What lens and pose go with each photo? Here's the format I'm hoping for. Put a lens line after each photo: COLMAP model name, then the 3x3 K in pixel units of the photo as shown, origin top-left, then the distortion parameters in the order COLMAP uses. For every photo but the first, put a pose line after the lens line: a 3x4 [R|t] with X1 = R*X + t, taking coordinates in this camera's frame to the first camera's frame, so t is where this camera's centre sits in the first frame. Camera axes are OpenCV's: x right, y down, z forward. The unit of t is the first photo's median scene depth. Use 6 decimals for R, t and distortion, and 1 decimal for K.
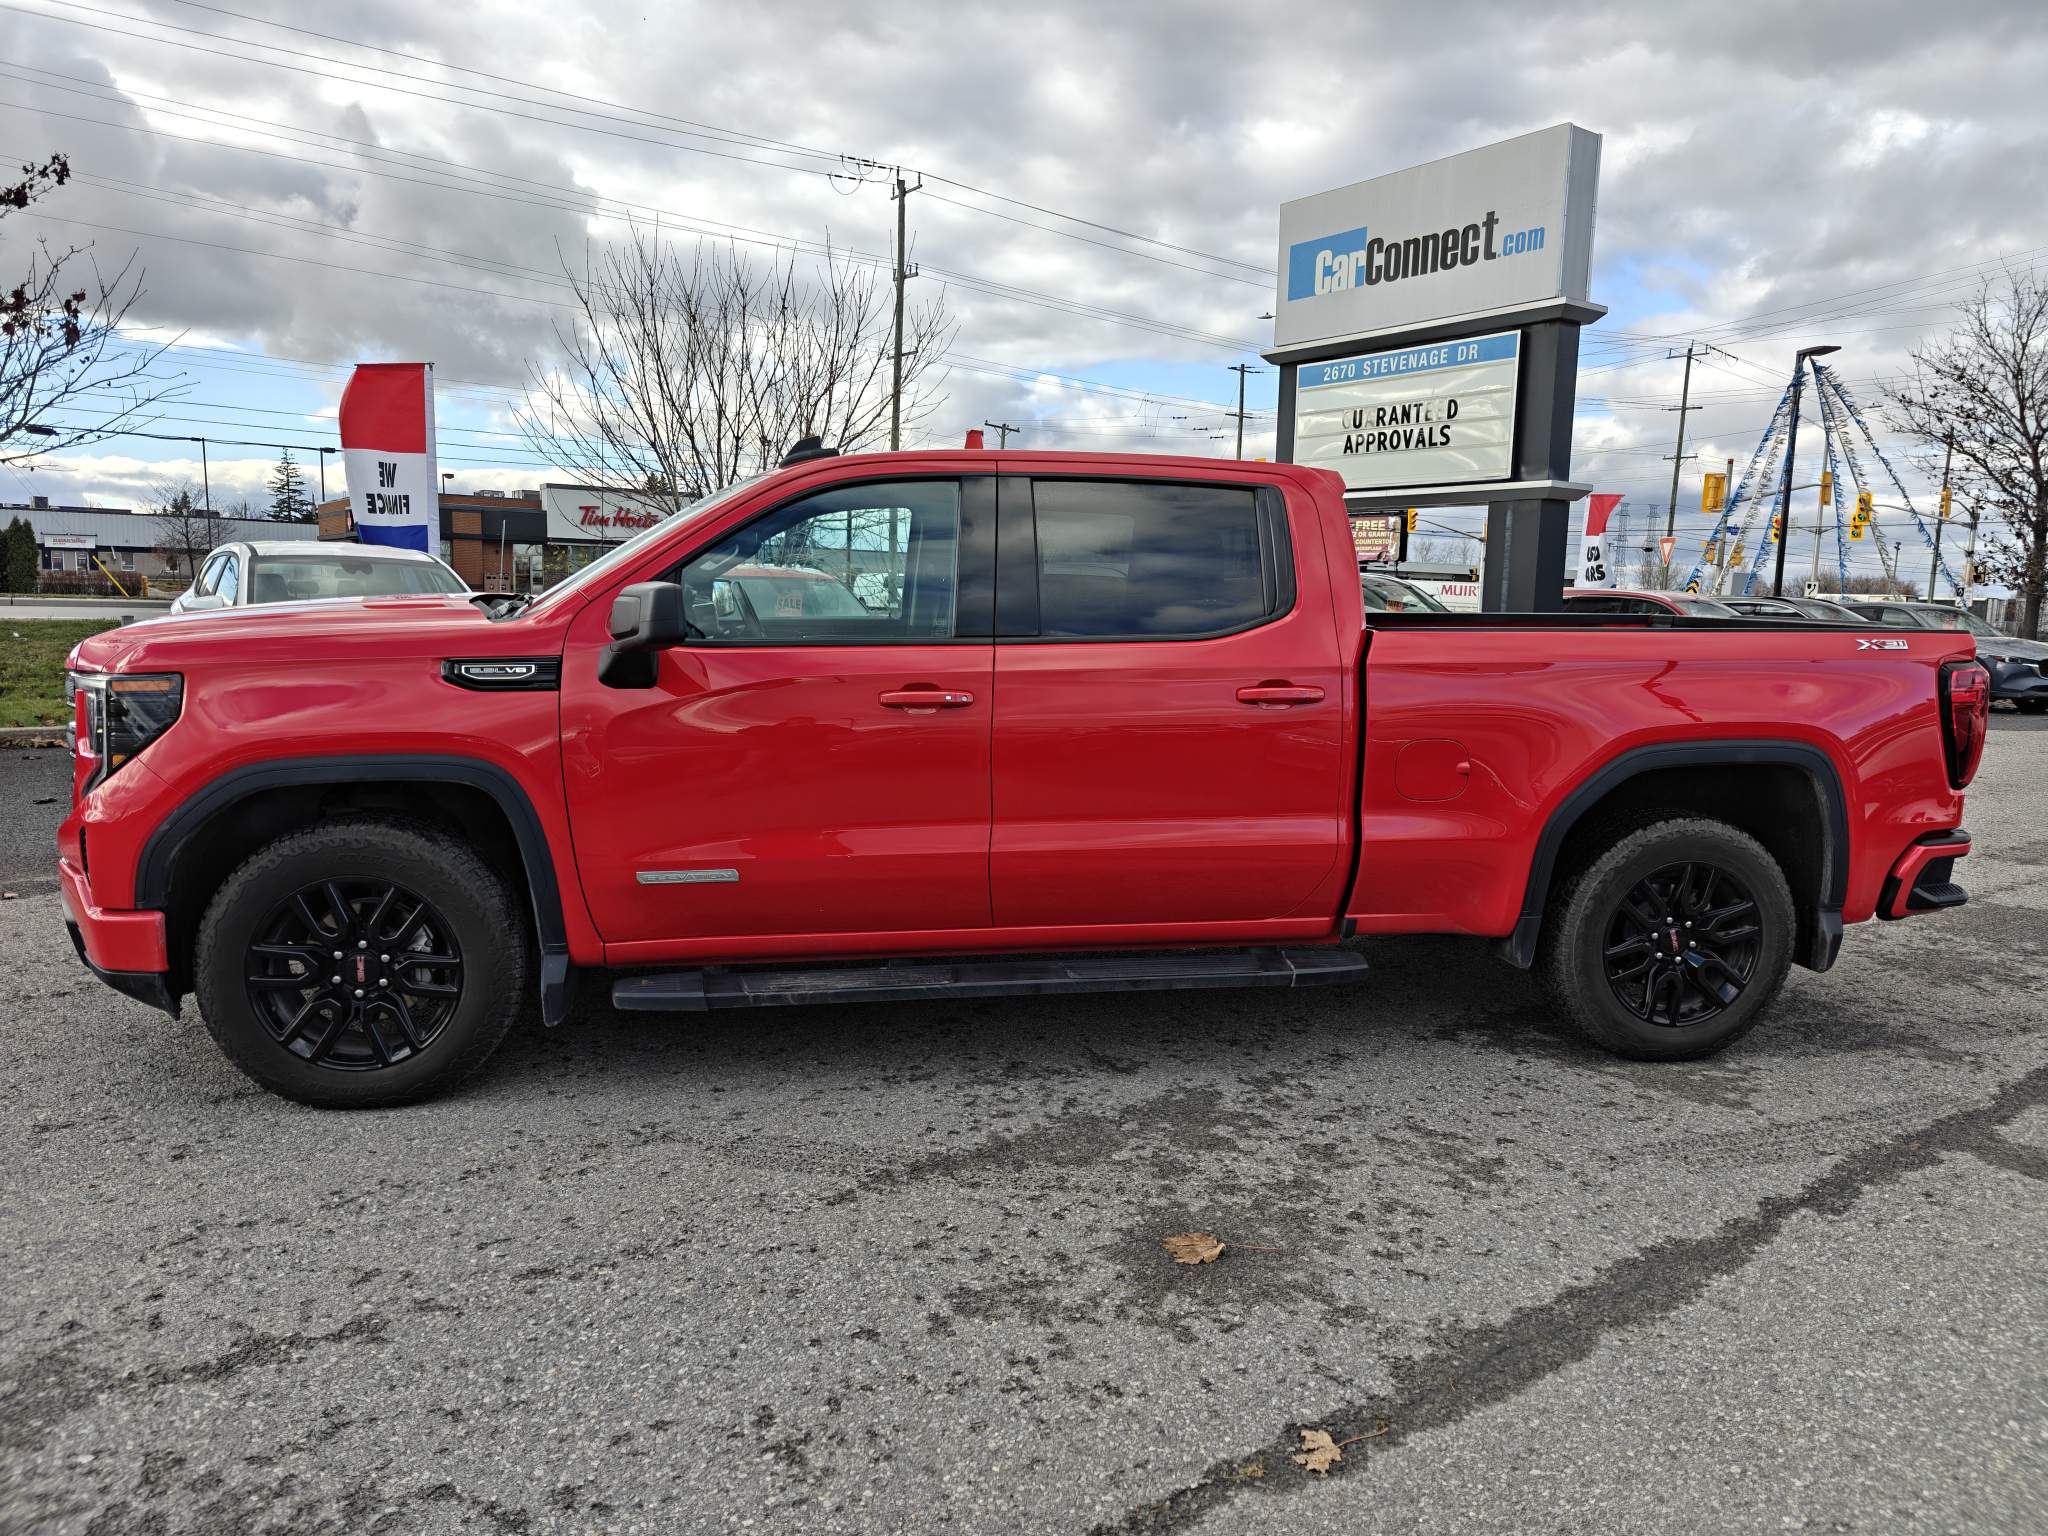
lens RADIAL K [[1362.7, 0, 1026.1], [0, 1362.7, 767.4], [0, 0, 1]] dist [0.025662, -0.012331]
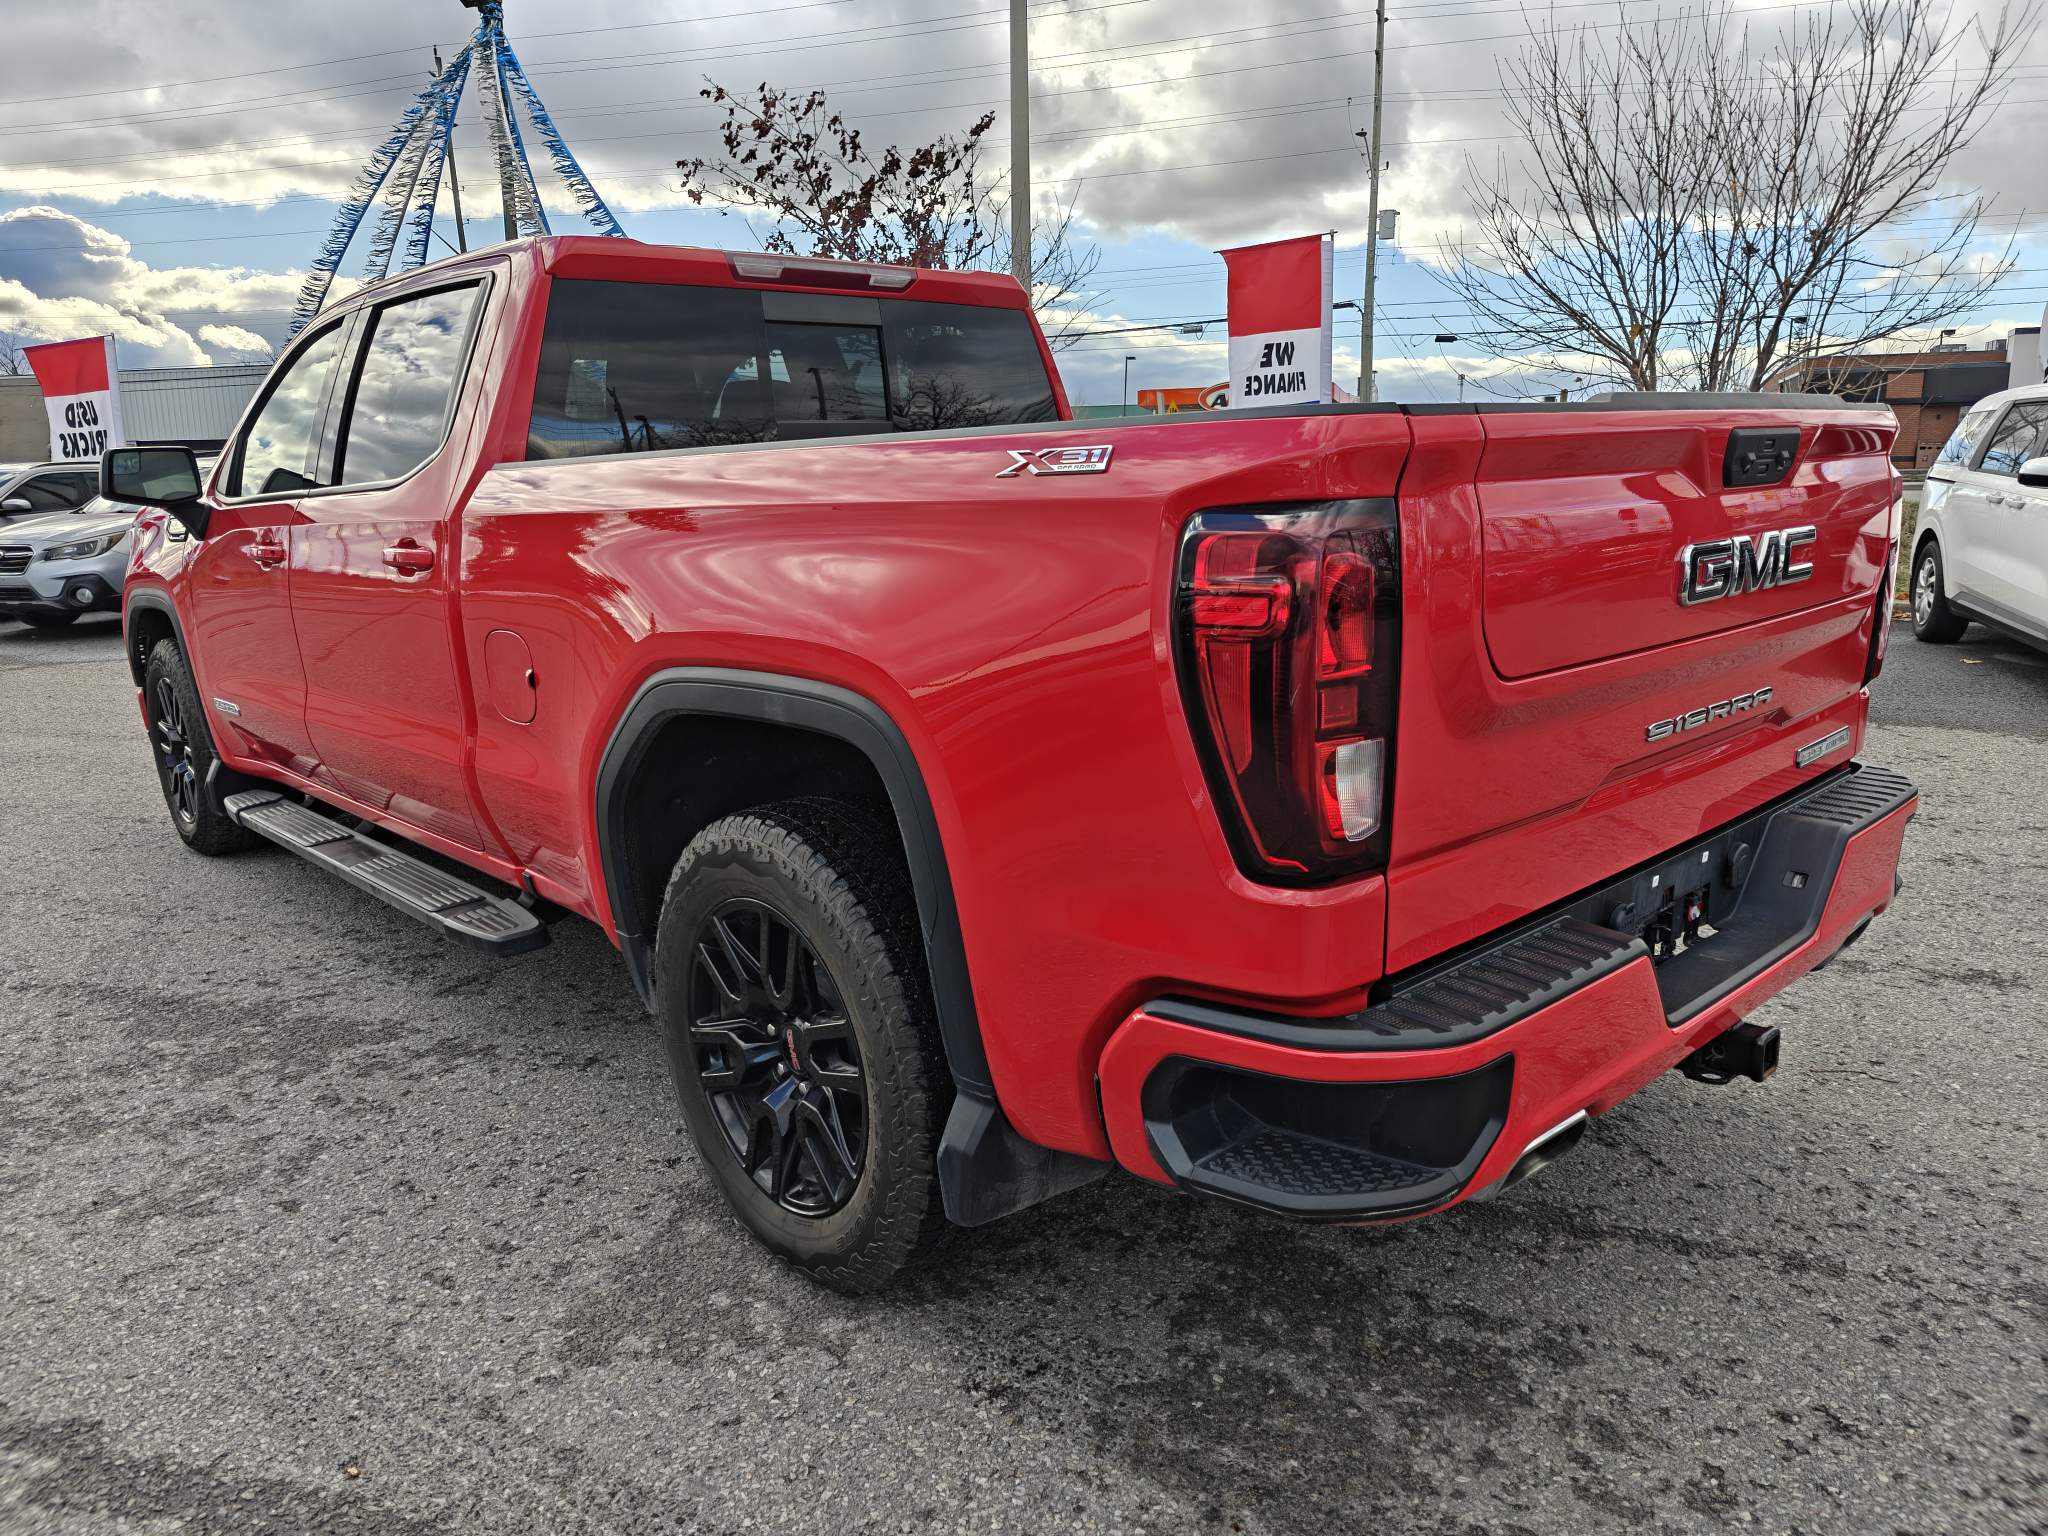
lens RADIAL K [[1362.7, 0, 1026.6], [0, 1362.7, 765.0], [0, 0, 1]] dist [0.025662, -0.012331]
pose [[0.561122, 0.140544, -0.815714, 1.025803], [-0.073022, 0.990042, 0.120349, -0.058955], [0.824506, -0.007965, 0.565798, 0.846832]]
